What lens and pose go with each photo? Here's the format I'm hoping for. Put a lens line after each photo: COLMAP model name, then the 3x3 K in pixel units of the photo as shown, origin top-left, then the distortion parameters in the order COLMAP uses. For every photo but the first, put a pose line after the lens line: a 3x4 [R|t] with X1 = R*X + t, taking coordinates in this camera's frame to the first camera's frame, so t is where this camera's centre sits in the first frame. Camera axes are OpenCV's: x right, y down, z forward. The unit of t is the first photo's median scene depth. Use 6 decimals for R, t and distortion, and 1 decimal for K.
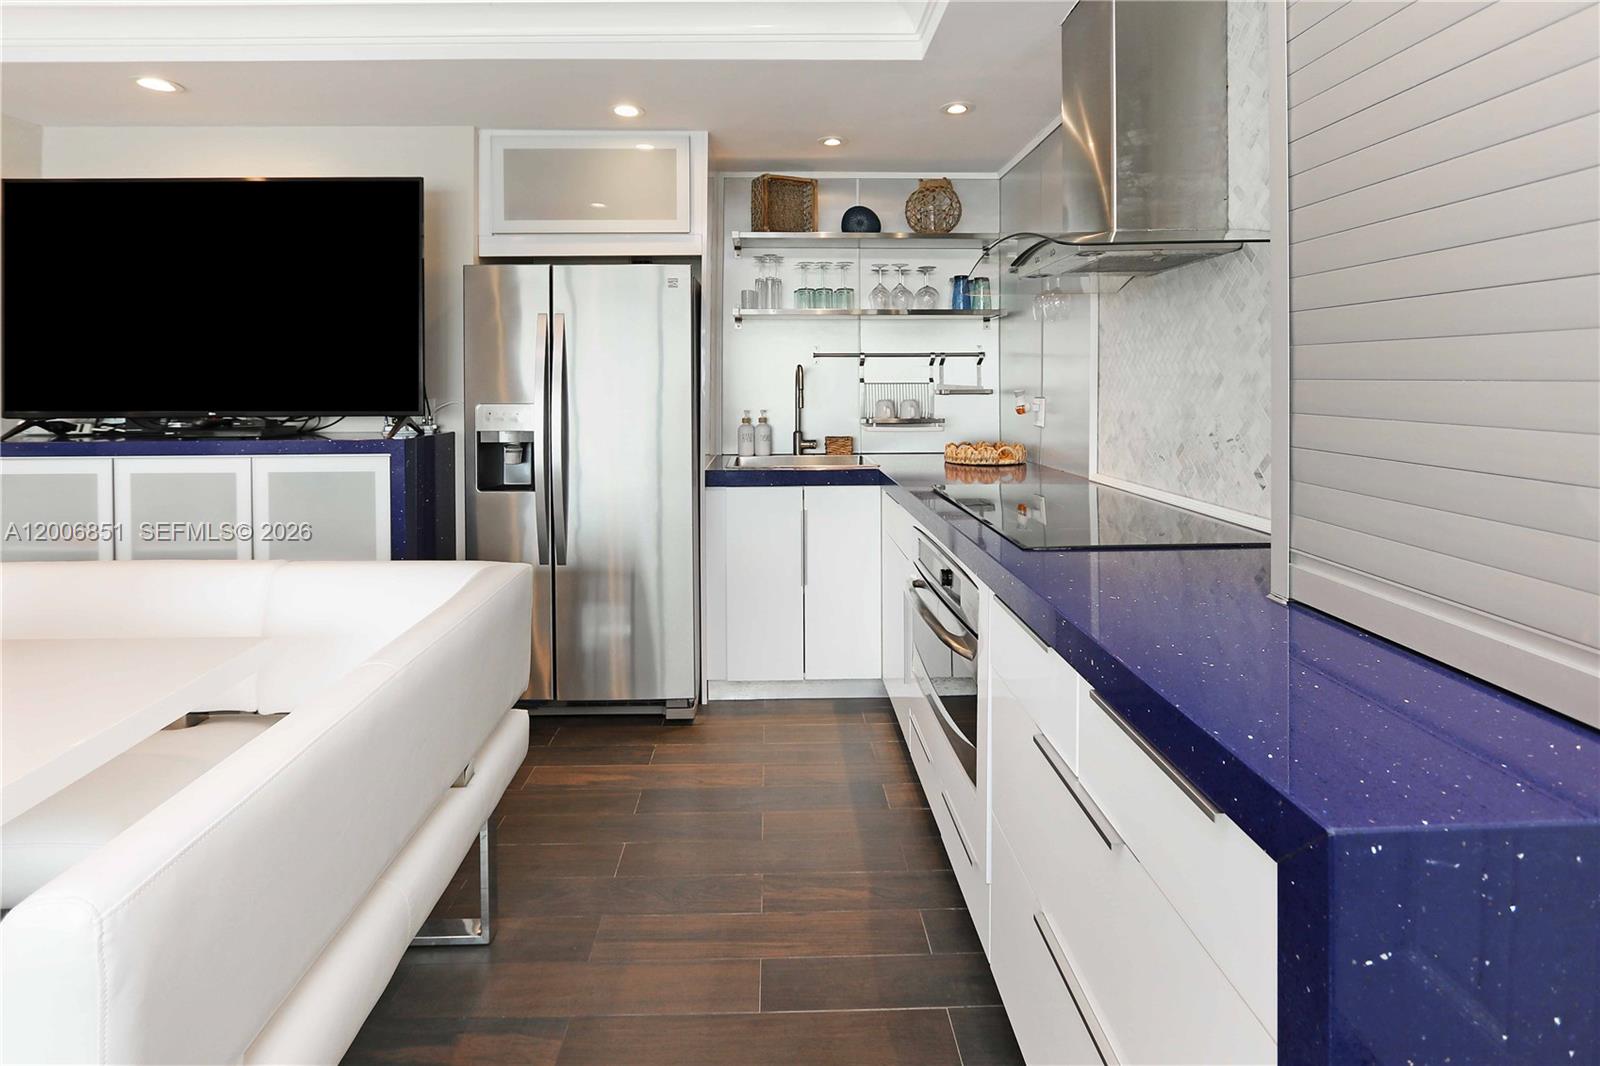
lens RADIAL K [[839.0, 0, 853.4], [0, 839.0, 389.2], [0, 0, 1]] dist [0.010378, 0.002165]
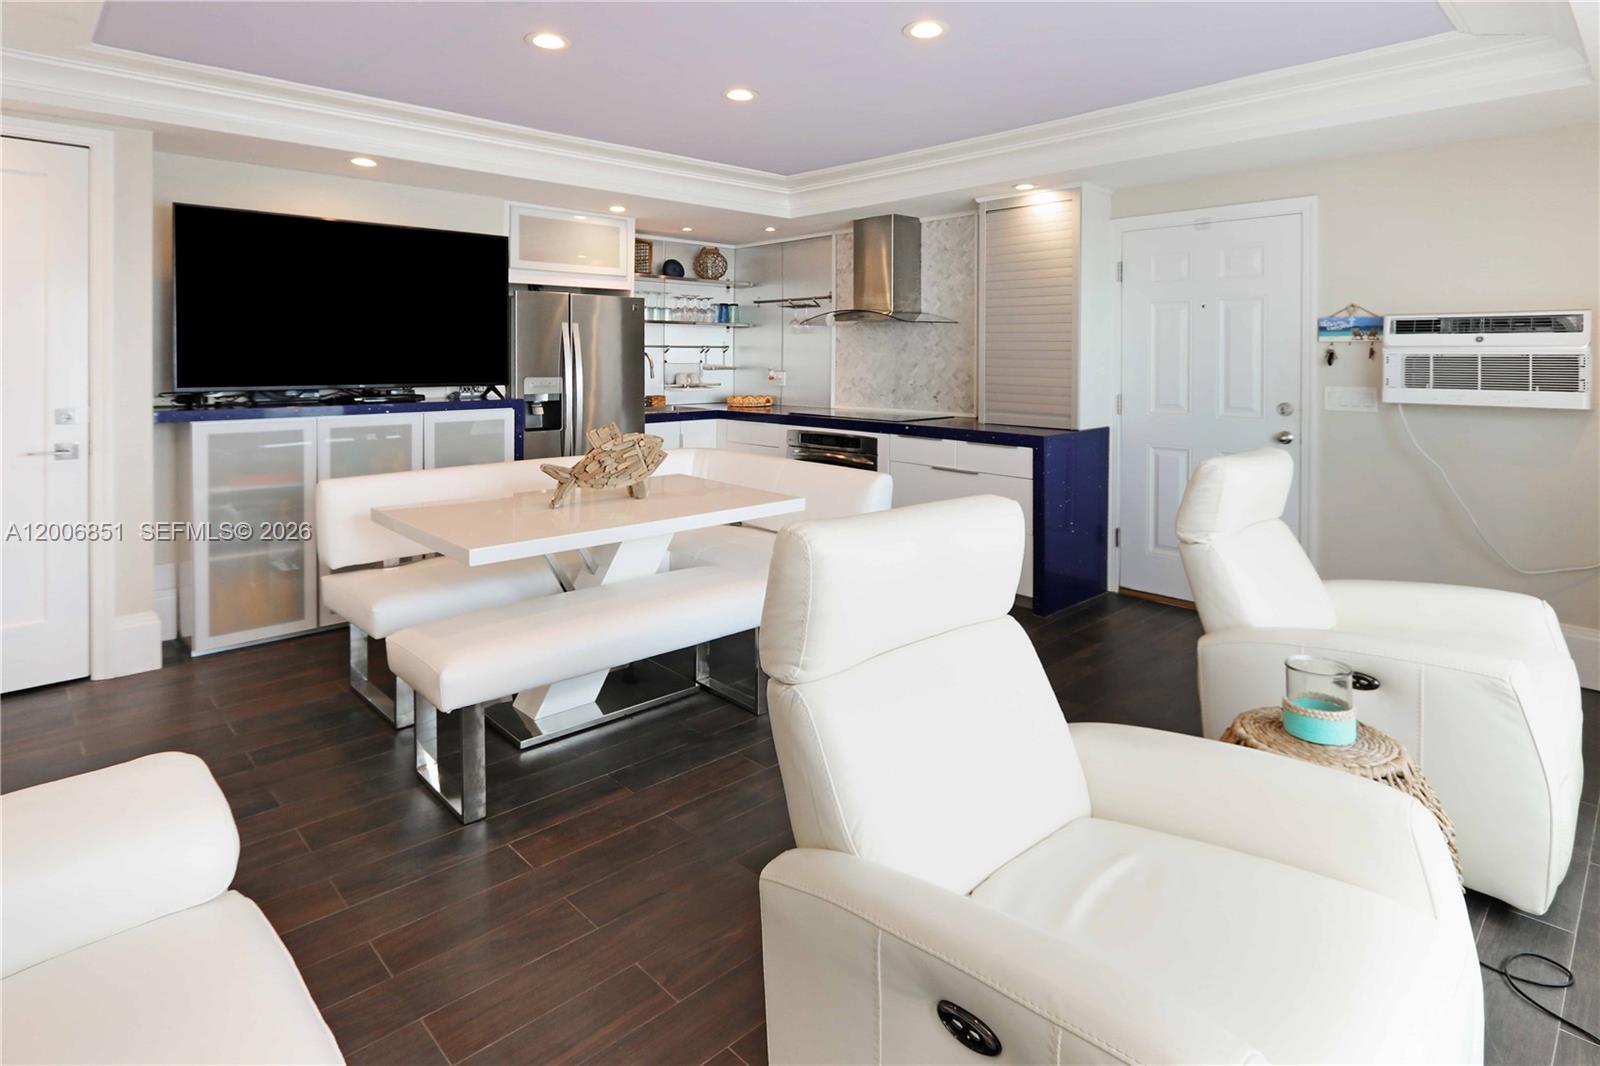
lens RADIAL K [[860.7, 0, 843.8], [0, 860.7, 358.0], [0, 0, 1]] dist [-0.002274, -0.006199]
pose [[0.715668, 0.005573, 0.698419, -1.142367], [-0.004200, 0.999984, -0.003676, -0.015320], [-0.698428, -0.000302, 0.715680, -0.578189]]
